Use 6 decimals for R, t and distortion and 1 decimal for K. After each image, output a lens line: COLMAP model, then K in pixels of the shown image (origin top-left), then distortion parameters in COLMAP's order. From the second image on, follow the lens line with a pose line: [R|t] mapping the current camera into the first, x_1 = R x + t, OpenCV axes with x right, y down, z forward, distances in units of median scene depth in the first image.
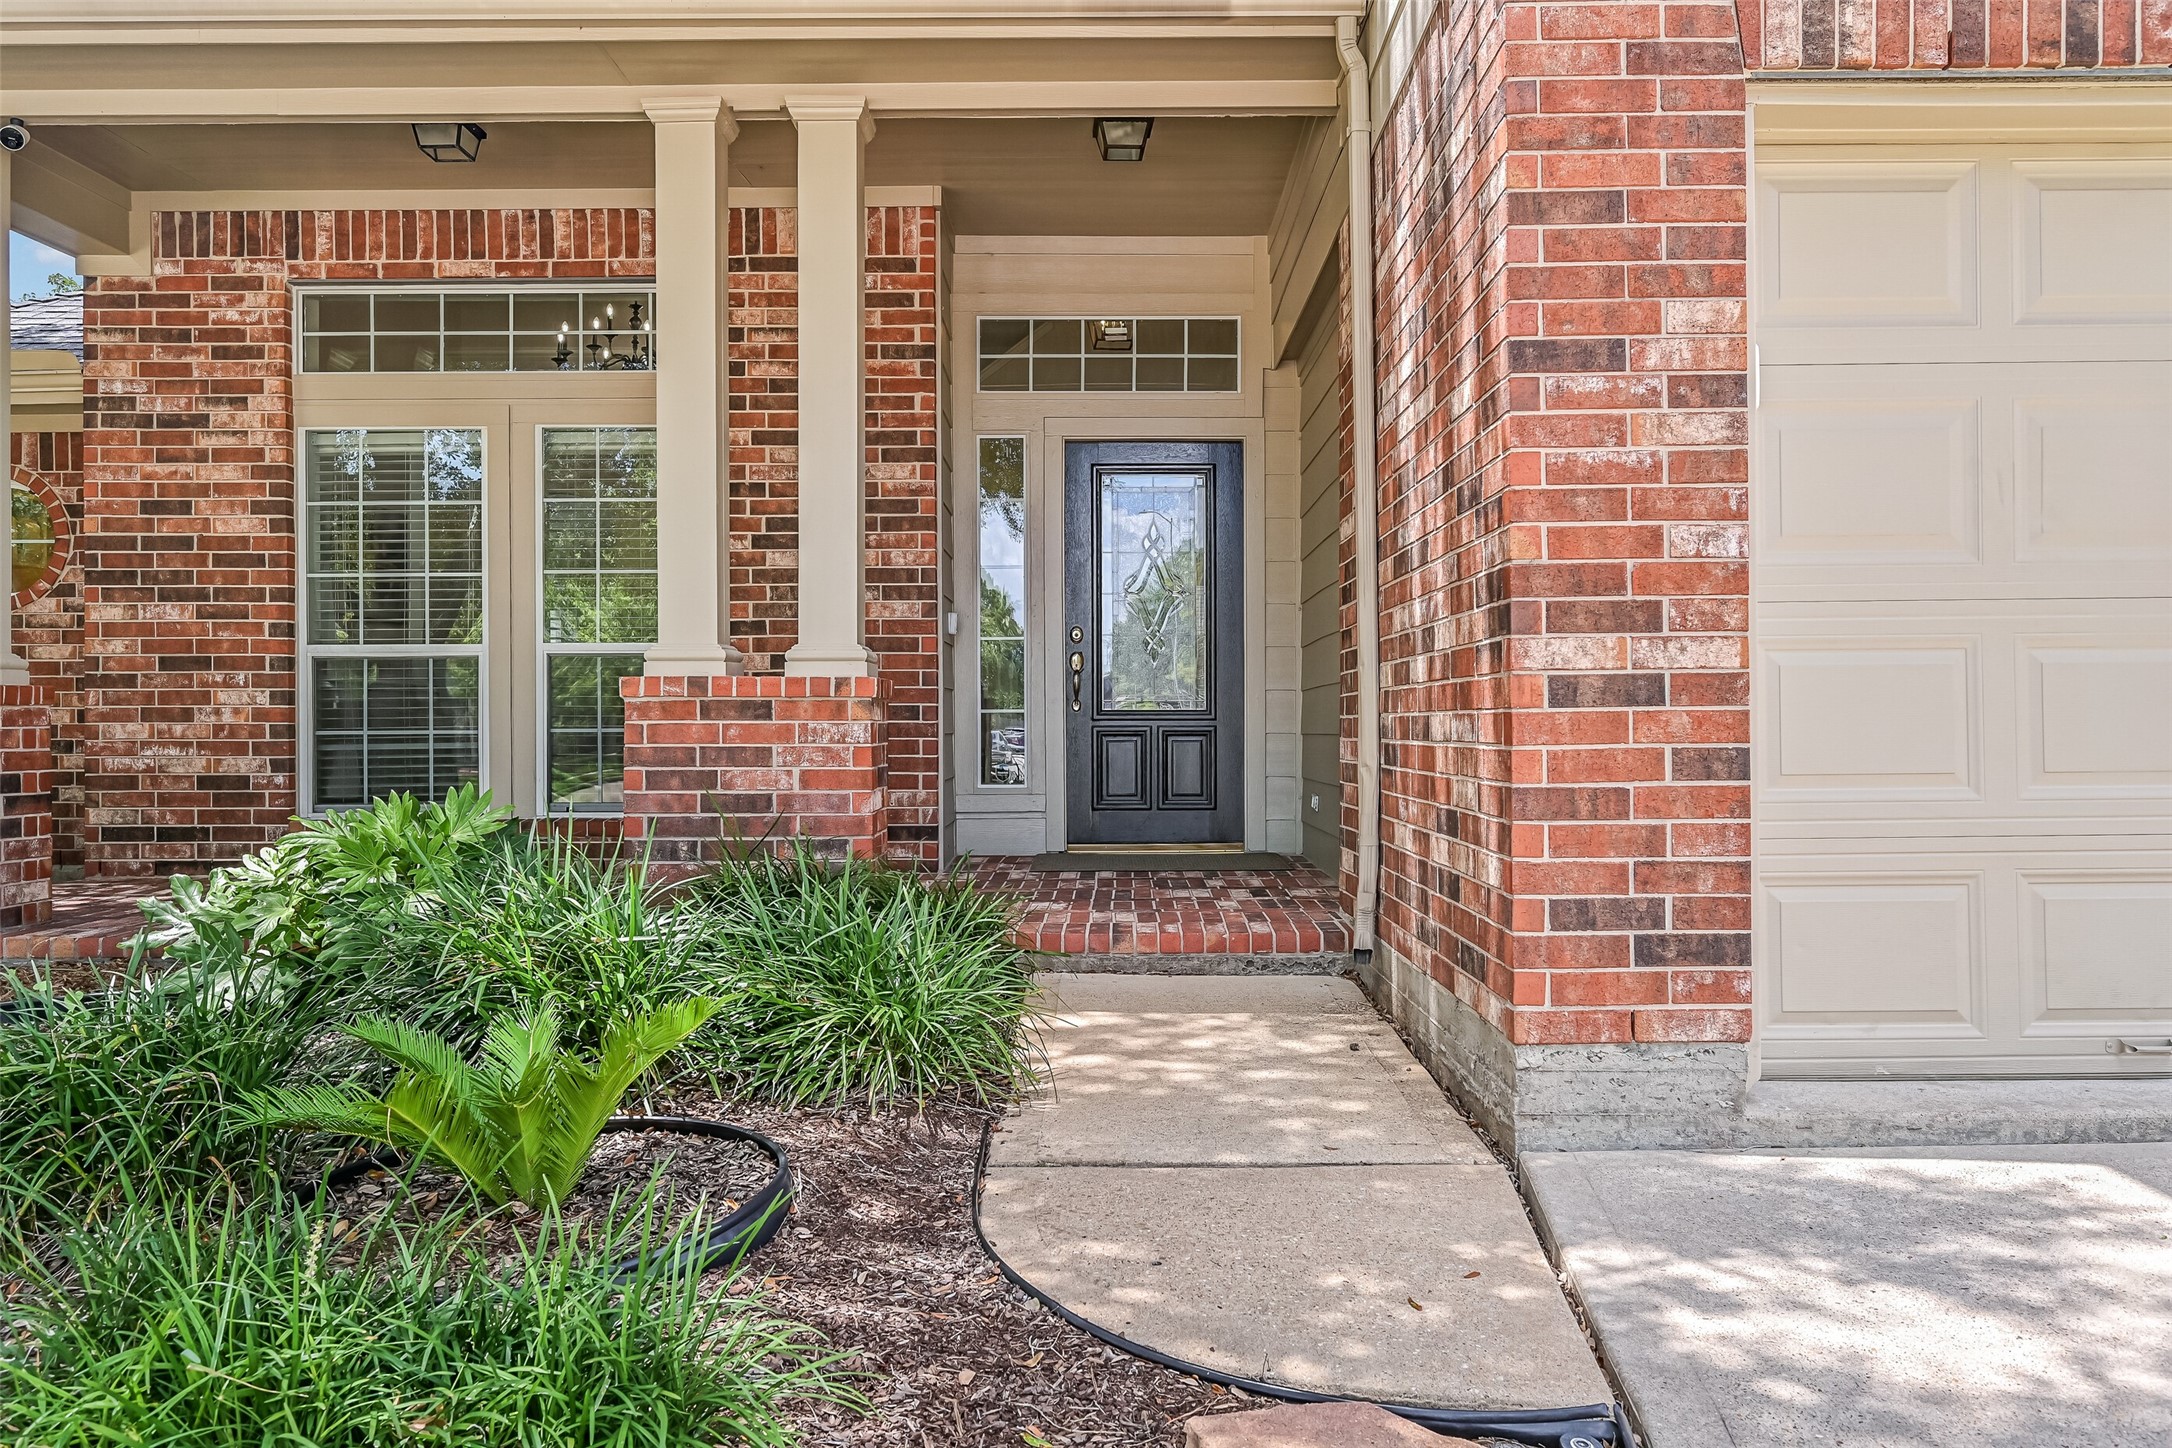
lens RADIAL K [[1570.9, 0, 1090.4], [0, 1570.9, 720.4], [0, 0, 1]] dist [-0.010814, -0.000741]
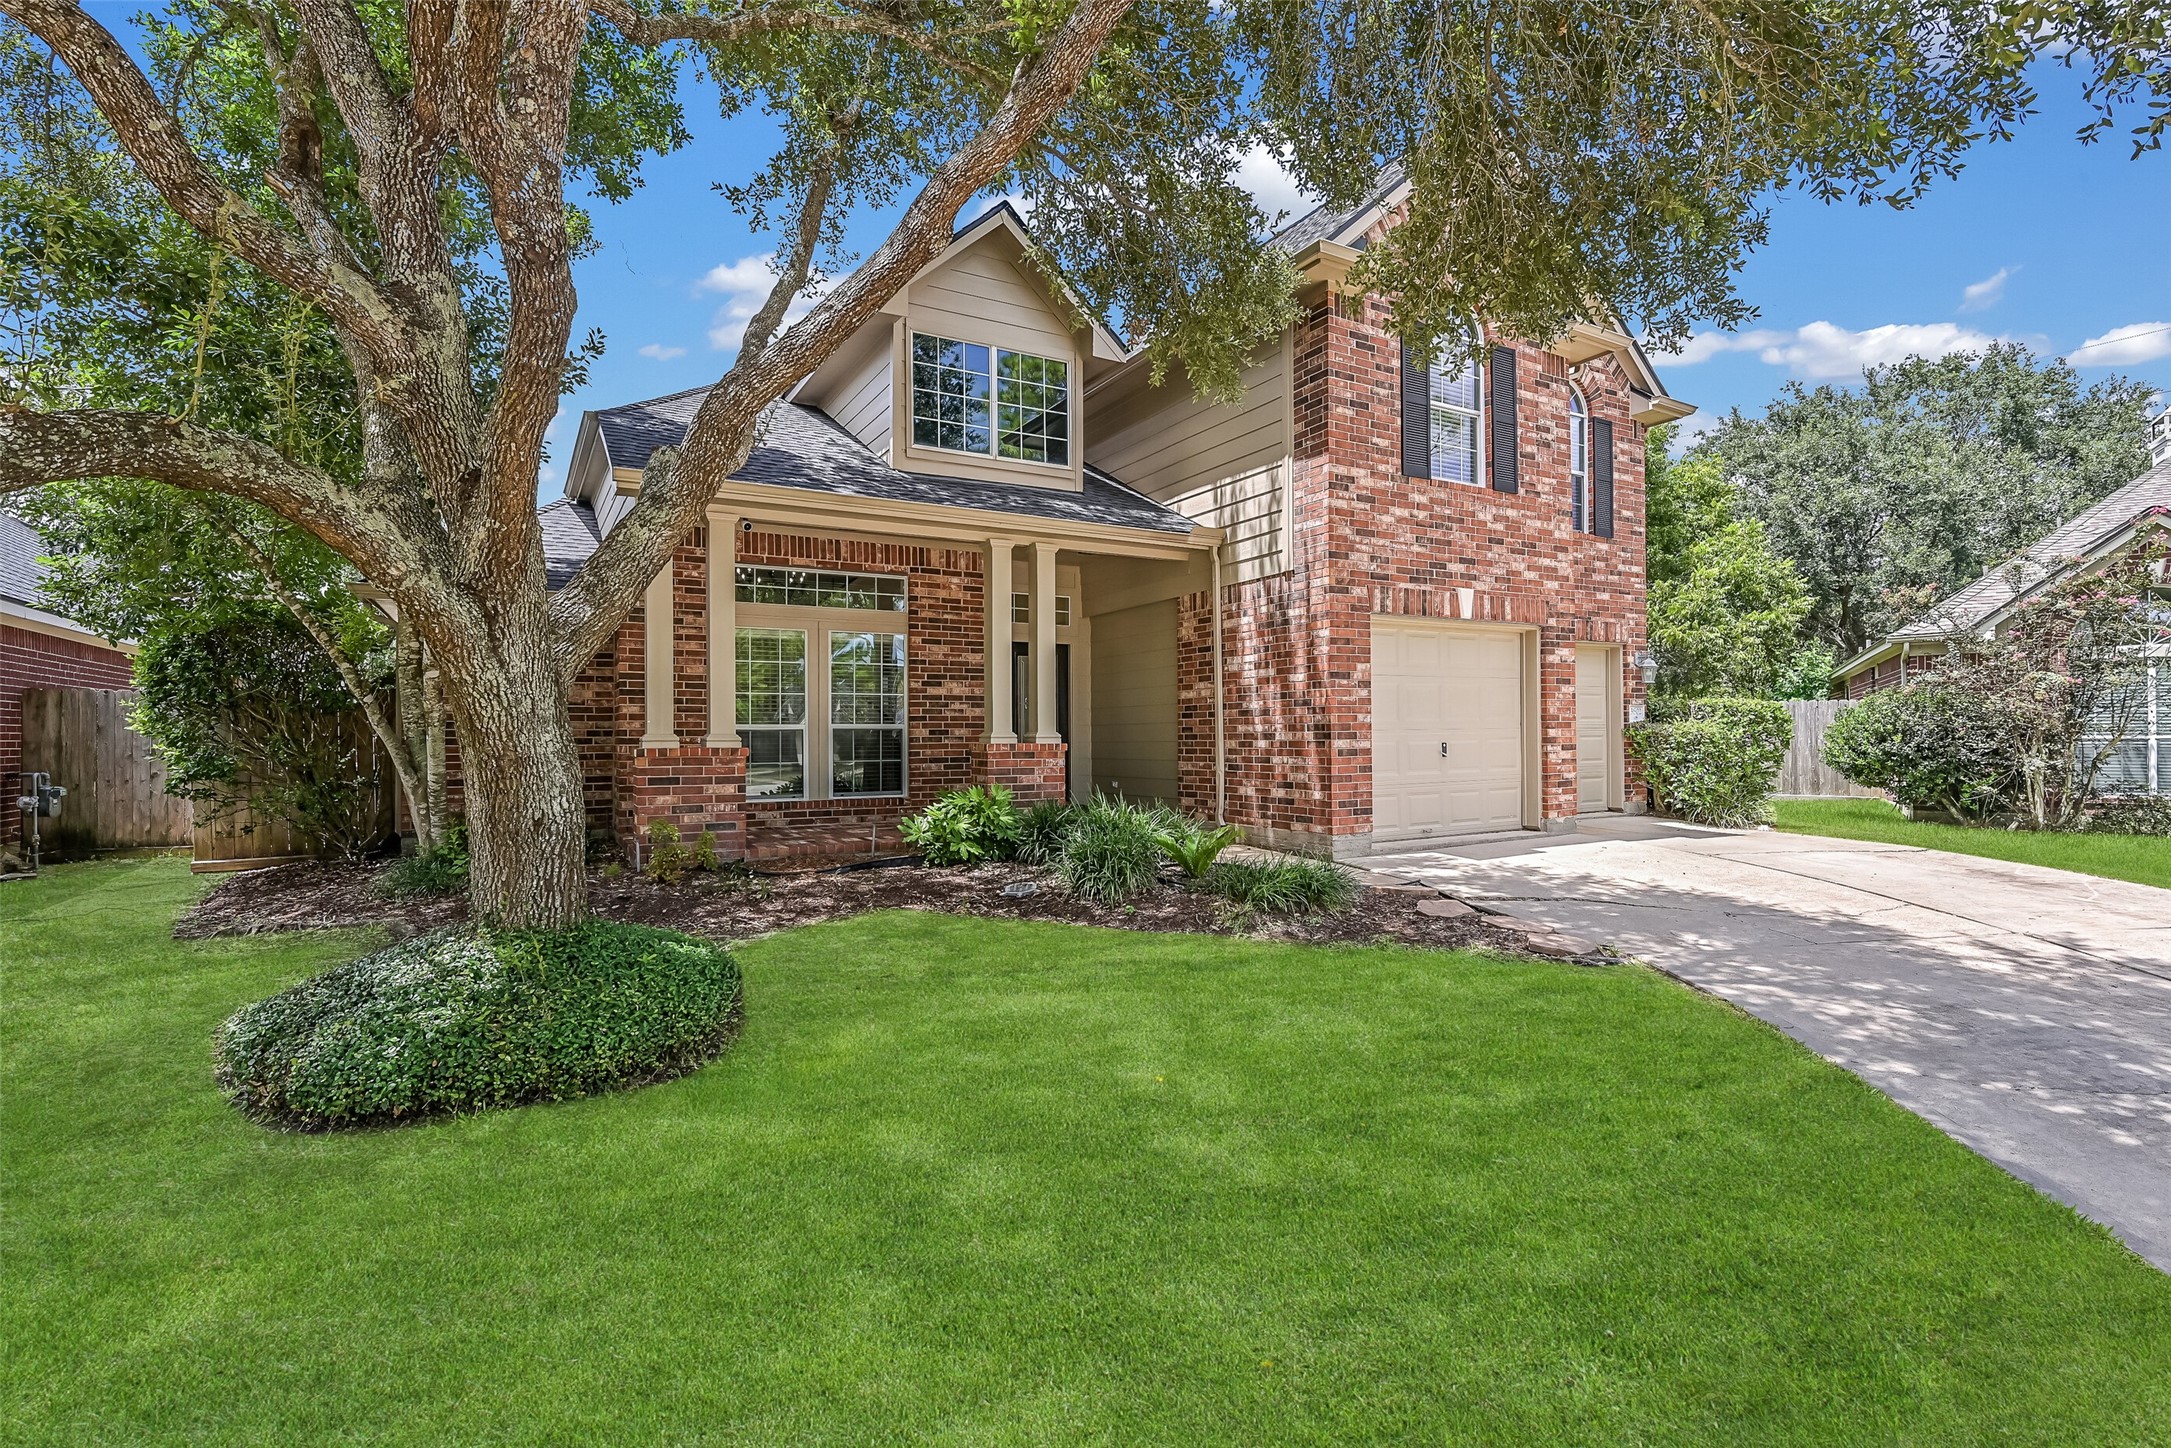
lens RADIAL K [[1008.7, 0, 1081.5], [0, 1008.7, 731.0], [0, 0, 1]] dist [-0.000889, 0.001006]
pose [[0.870473, 0.002011, 0.492211, -1.383922], [0.002546, 0.999960, -0.008589, -0.046442], [-0.492209, 0.008730, 0.870433, -0.878718]]
